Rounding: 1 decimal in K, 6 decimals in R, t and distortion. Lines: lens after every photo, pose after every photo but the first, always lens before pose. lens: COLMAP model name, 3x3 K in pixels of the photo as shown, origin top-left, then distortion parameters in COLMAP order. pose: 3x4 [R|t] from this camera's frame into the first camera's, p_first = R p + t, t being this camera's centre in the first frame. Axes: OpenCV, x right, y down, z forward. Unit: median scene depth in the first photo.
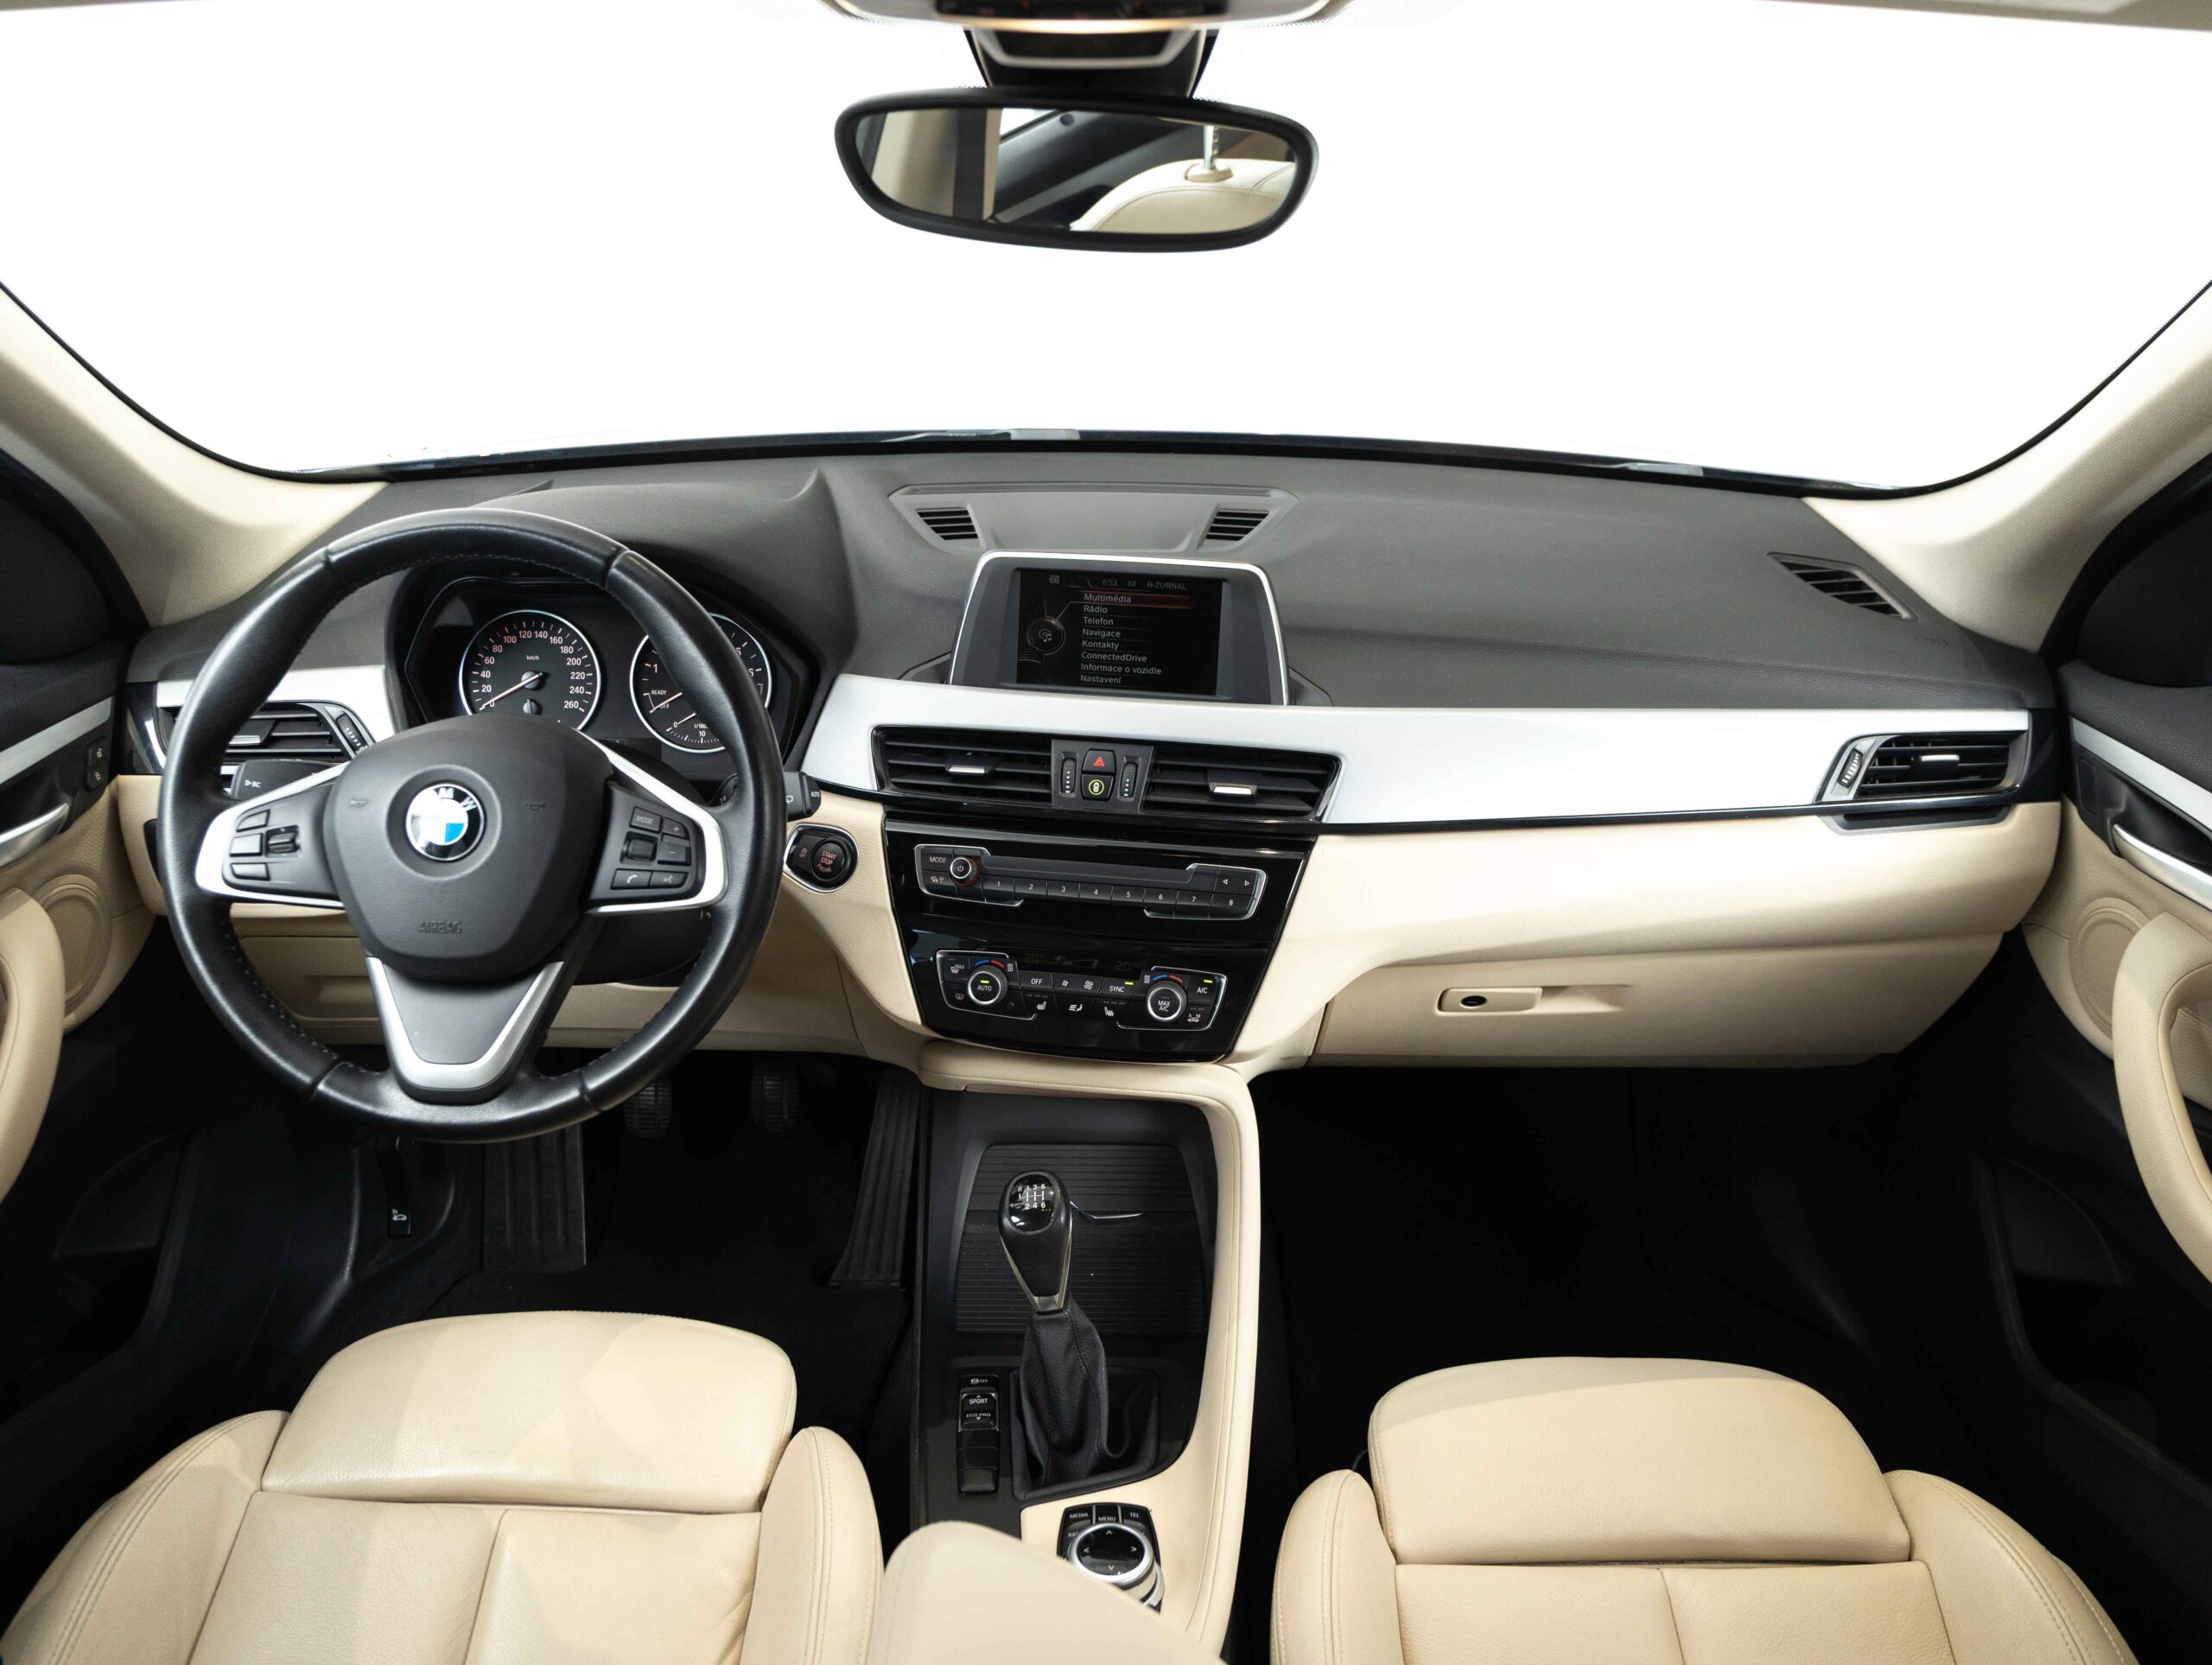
lens RADIAL K [[1593.8, 0, 1106.0], [0, 1593.8, 832.5], [0, 0, 1]] dist [-0.019827, -0.000968]
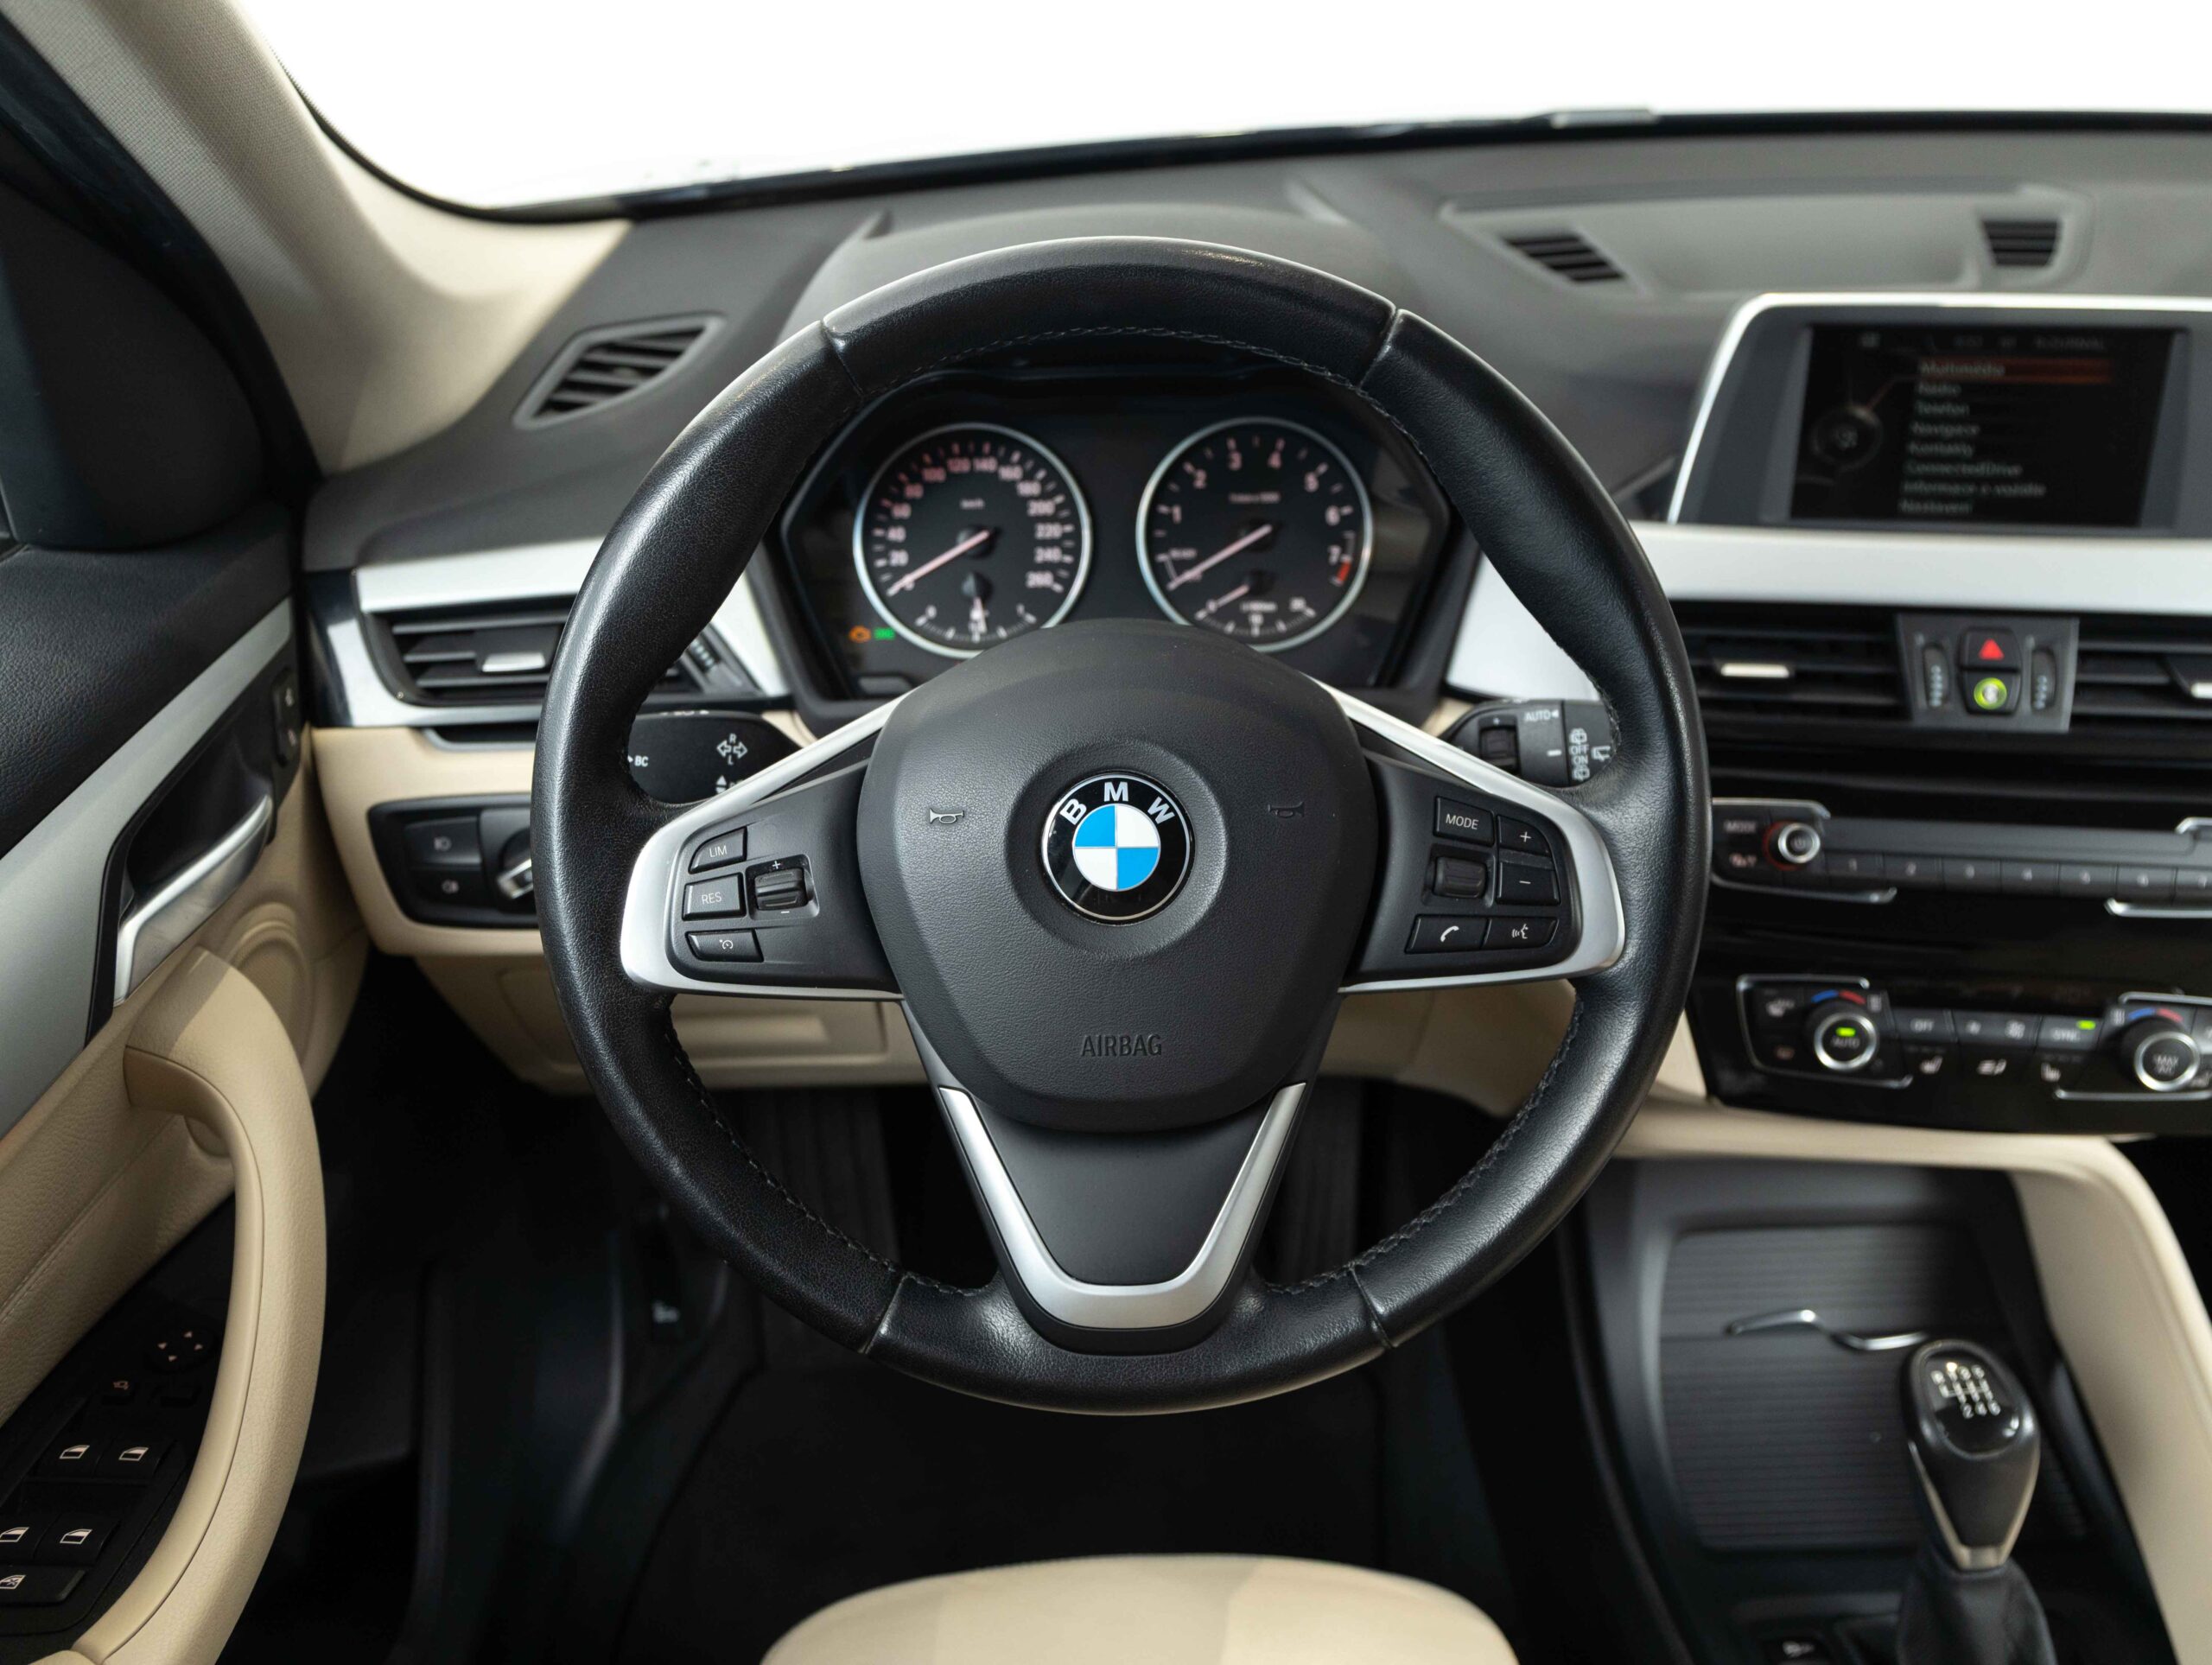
lens RADIAL K [[1781.4, 0, 1106.0], [0, 1781.4, 832.5], [0, 0, 1]] dist [-0.002479, 0.002689]
pose [[0.999227, -0.038660, 0.007061, -0.342780], [0.037688, 0.993583, 0.106638, -0.060101], [-0.011138, -0.106289, 0.994273, 0.334575]]
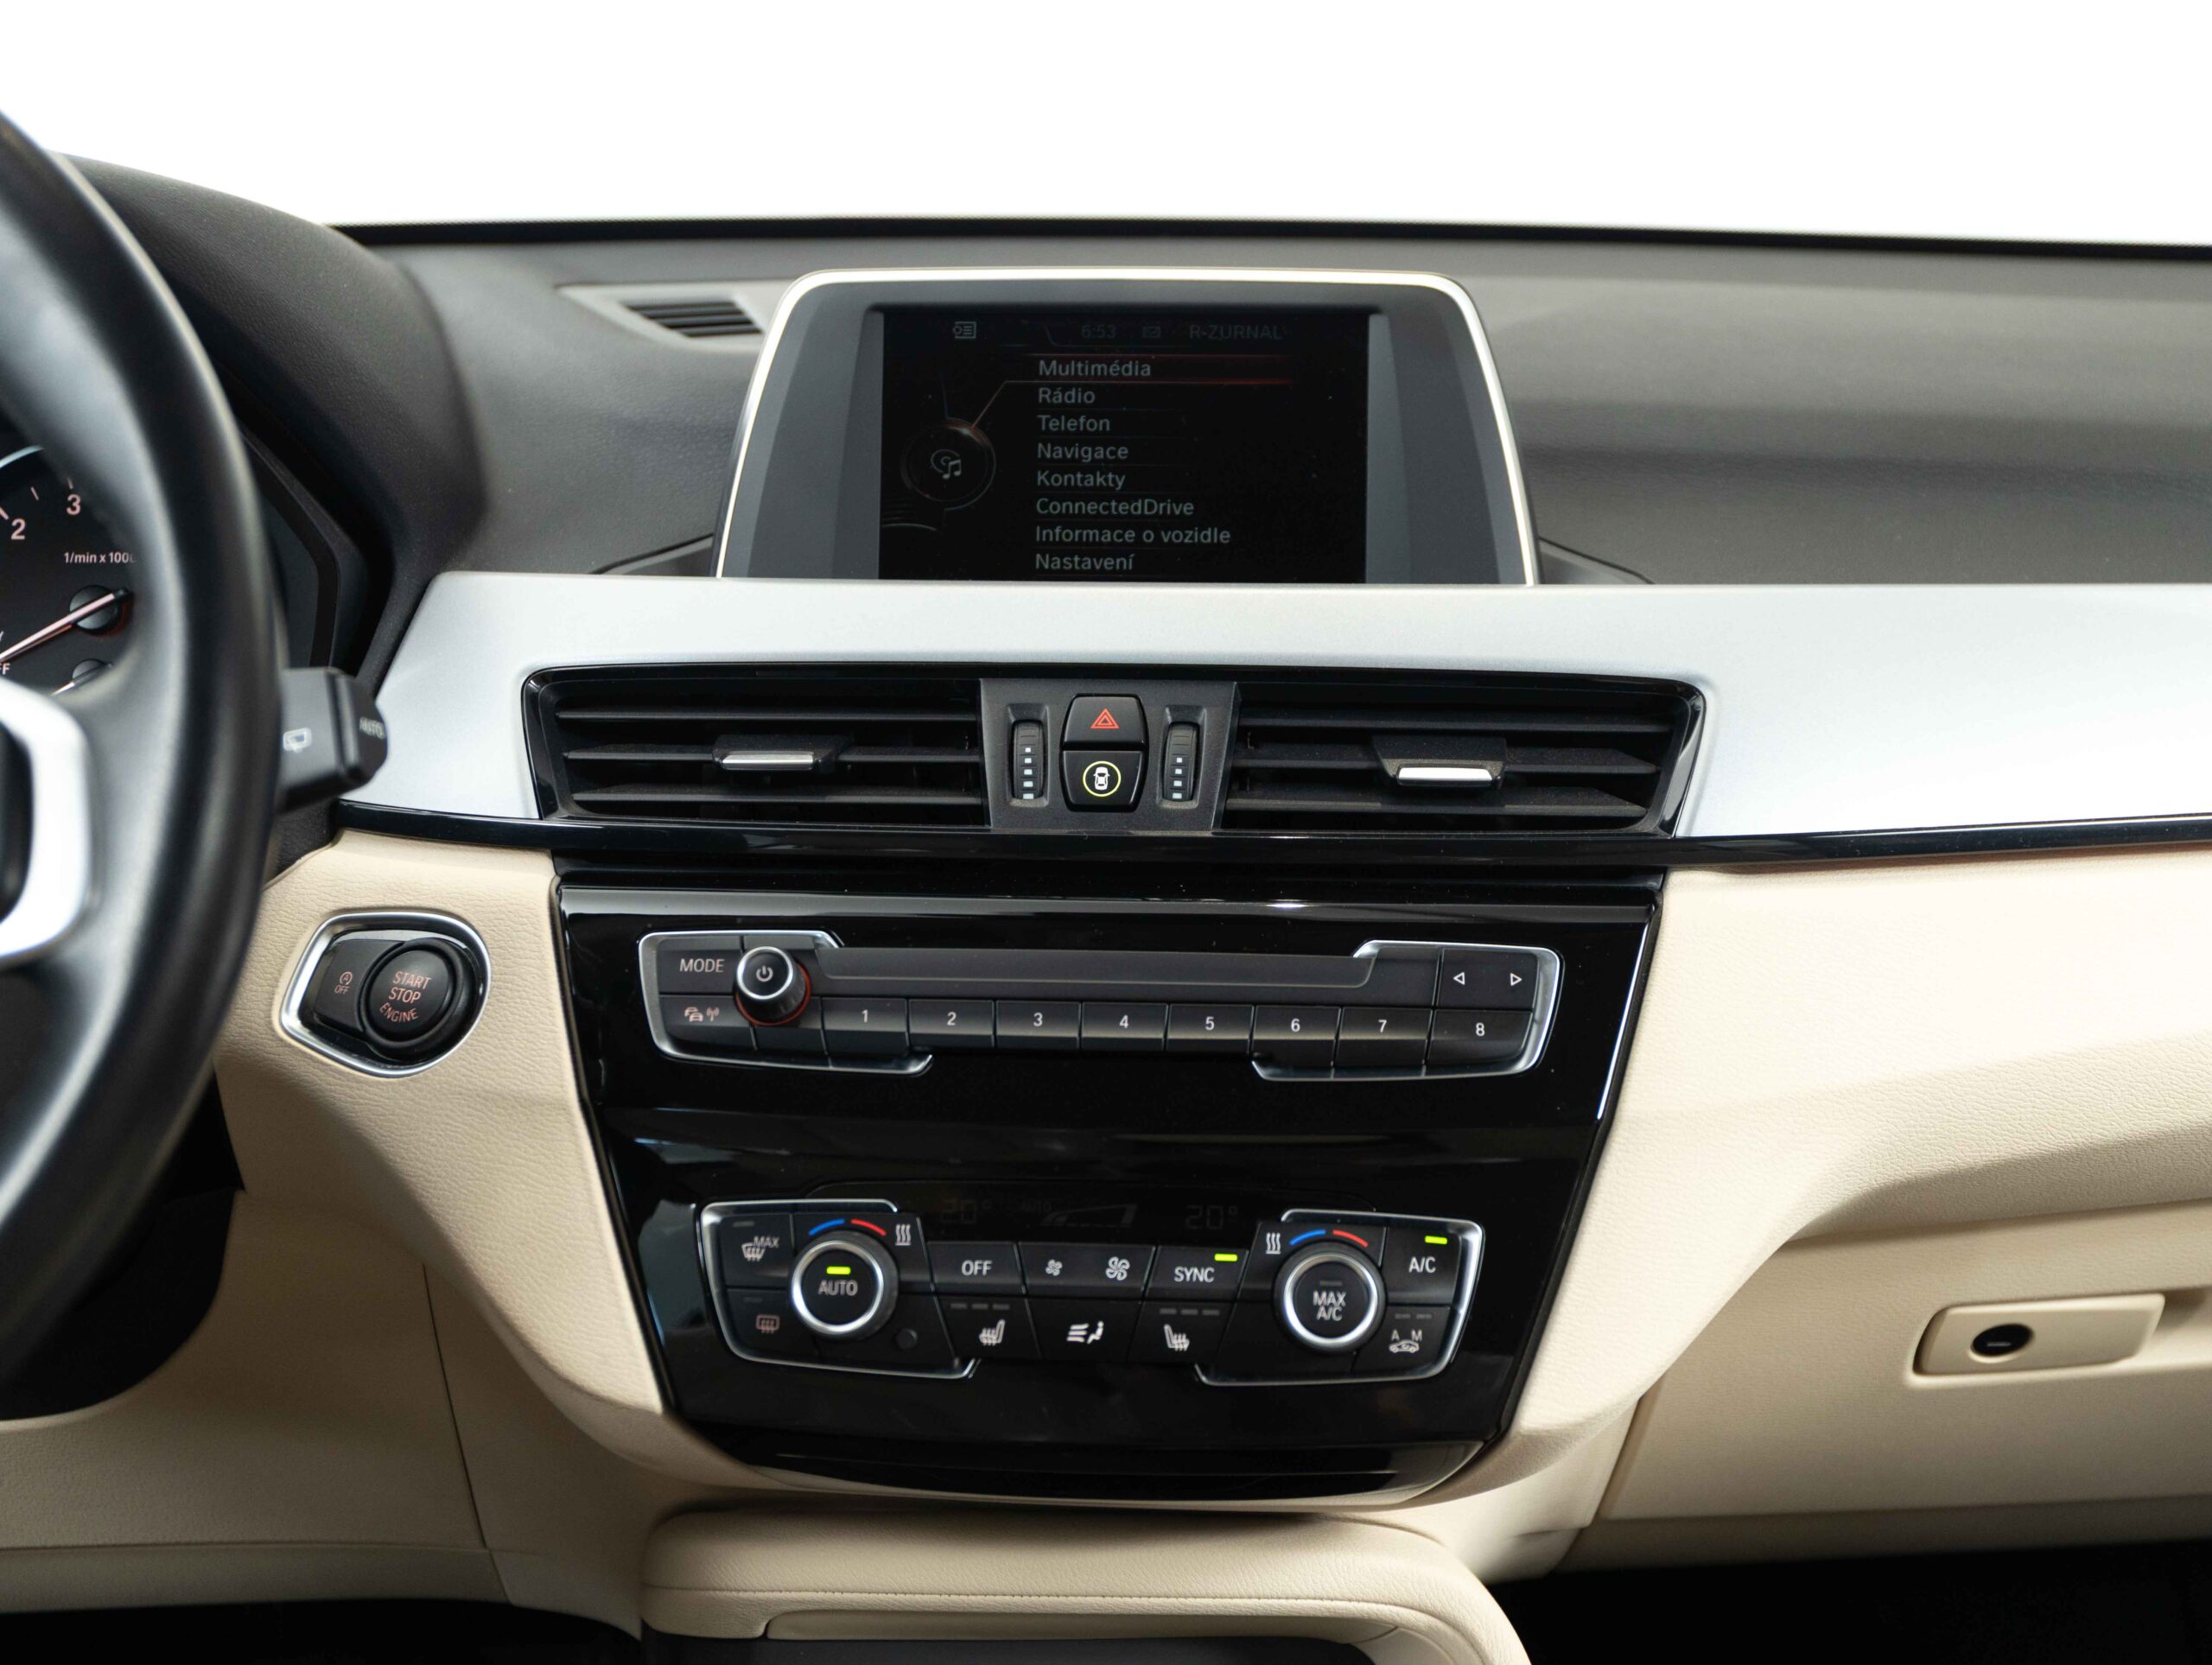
lens RADIAL K [[2617.7, 0, 1106.0], [0, 2617.7, 832.5], [0, 0, 1]] dist [-0.017367, -0.023437]
pose [[0.995772, -0.030393, 0.086691, -0.061475], [0.048004, 0.976745, -0.208961, 0.119811], [-0.078324, 0.212239, 0.974074, 0.369885]]
